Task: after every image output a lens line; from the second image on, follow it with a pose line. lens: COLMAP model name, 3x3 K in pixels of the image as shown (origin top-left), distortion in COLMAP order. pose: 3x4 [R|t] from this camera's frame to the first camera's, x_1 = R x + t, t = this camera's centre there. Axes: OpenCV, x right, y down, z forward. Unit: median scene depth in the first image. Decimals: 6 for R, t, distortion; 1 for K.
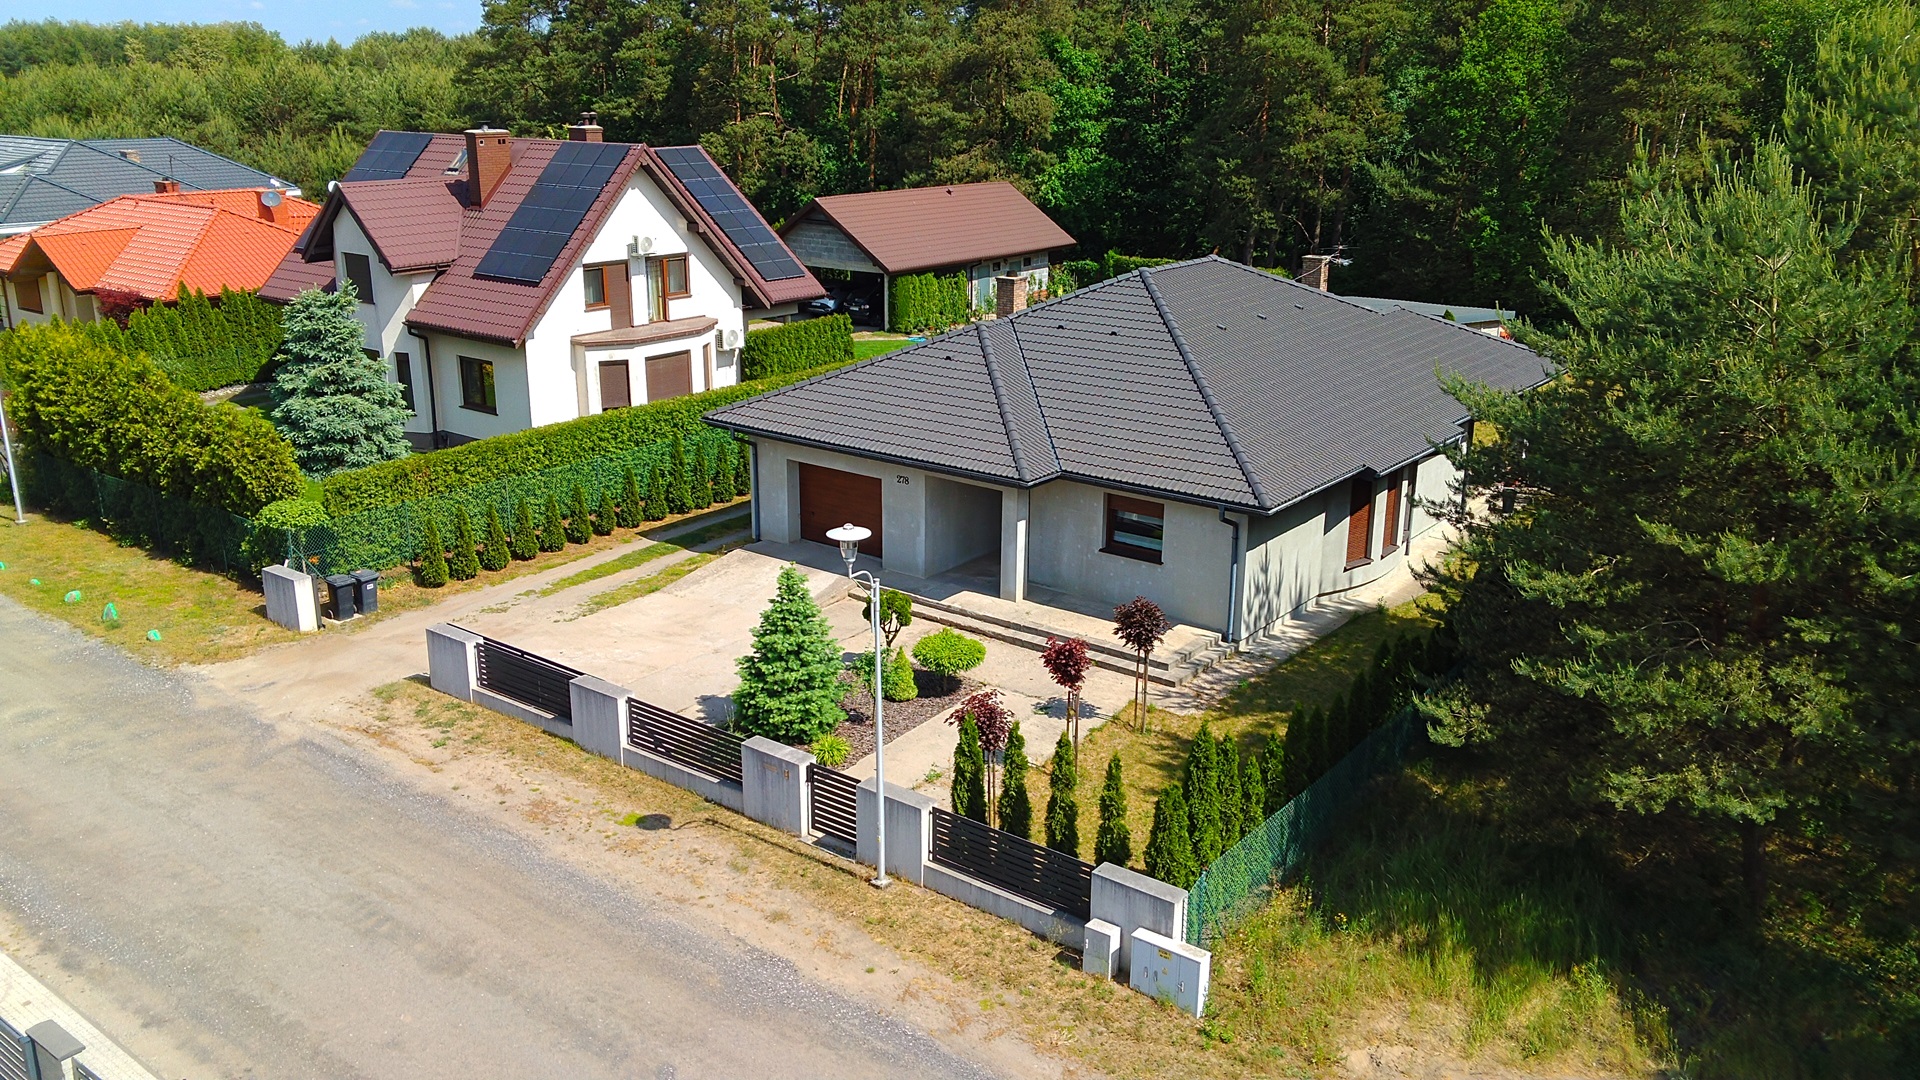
lens RADIAL K [[1512.1, 0, 953.8], [0, 1512.1, 537.5], [0, 0, 1]] dist [0.063507, -0.085898]
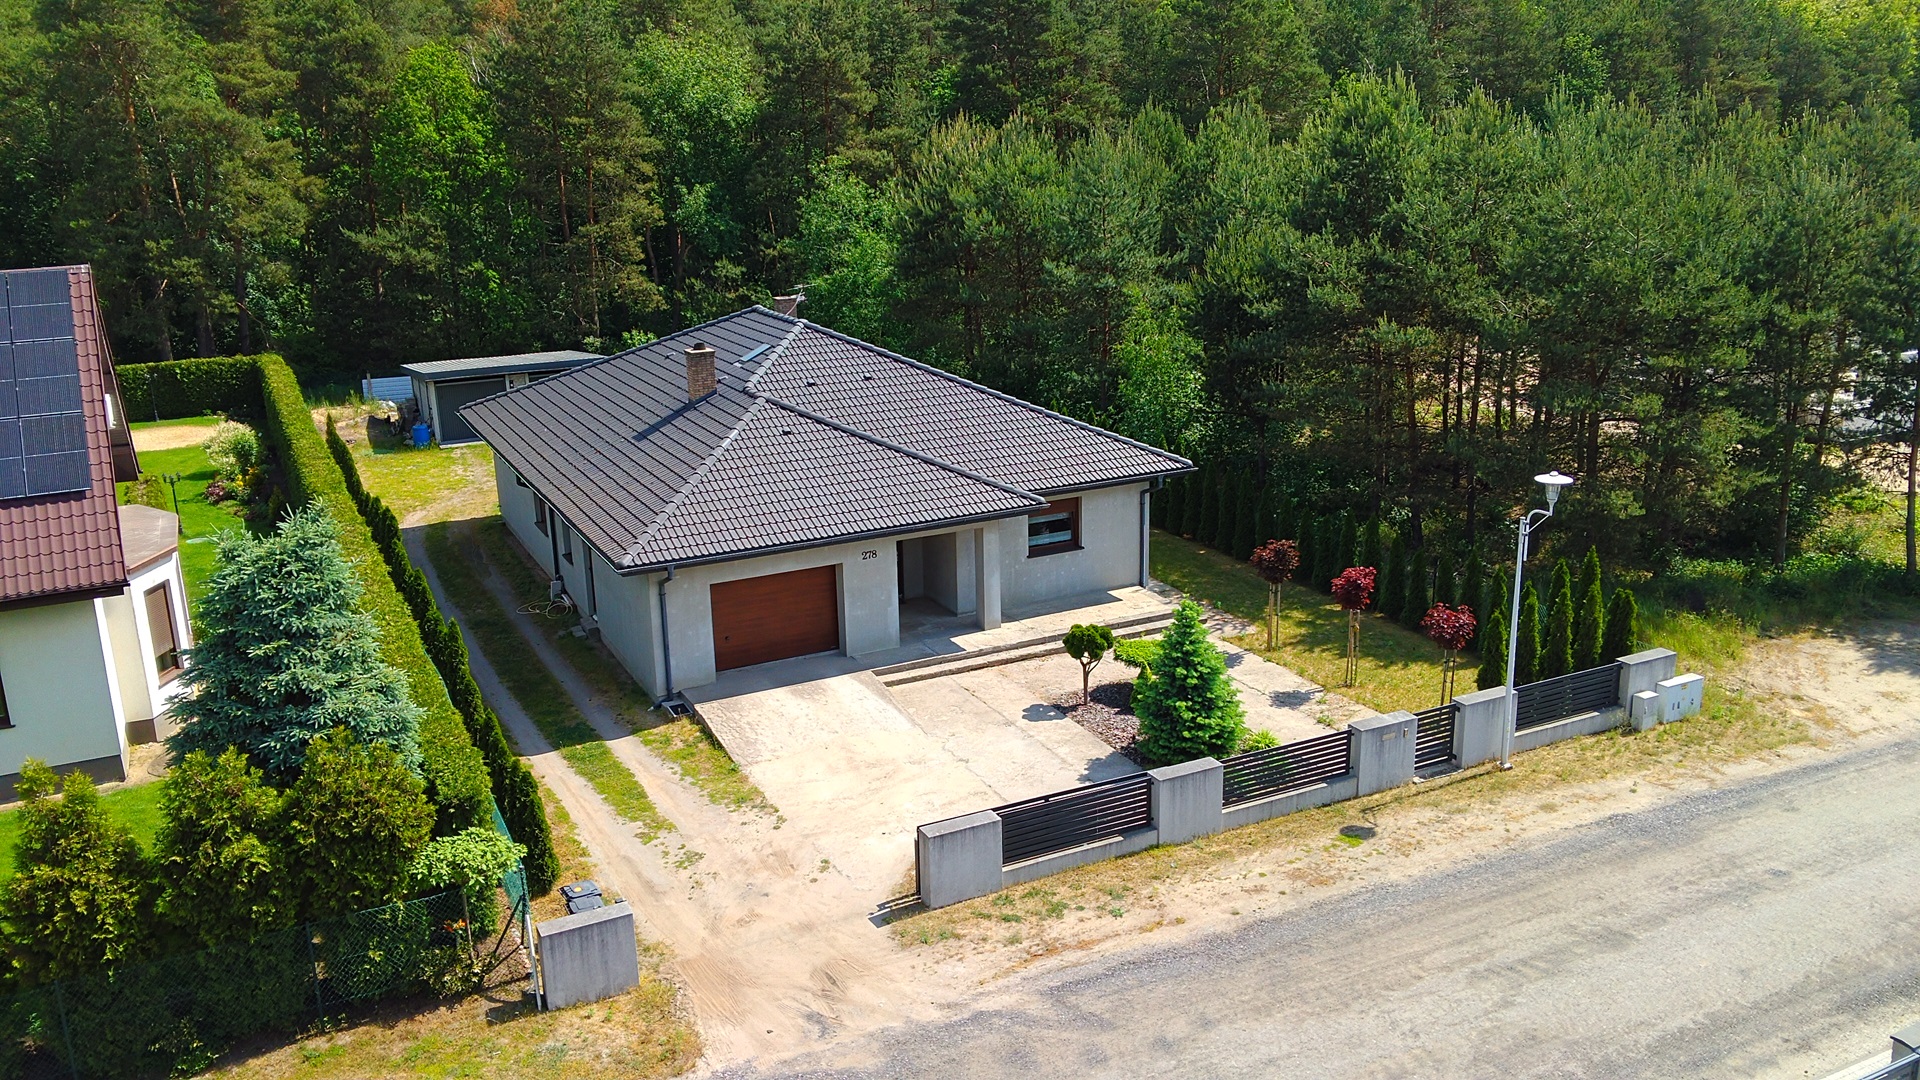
lens RADIAL K [[1512.1, 0, 953.8], [0, 1512.1, 537.5], [0, 0, 1]] dist [0.063507, -0.085898]
pose [[0.440020, -0.259639, 0.859633, -0.718266], [0.290495, 0.946971, 0.137323, -0.142180], [-0.849703, 0.189295, 0.492111, 0.414933]]
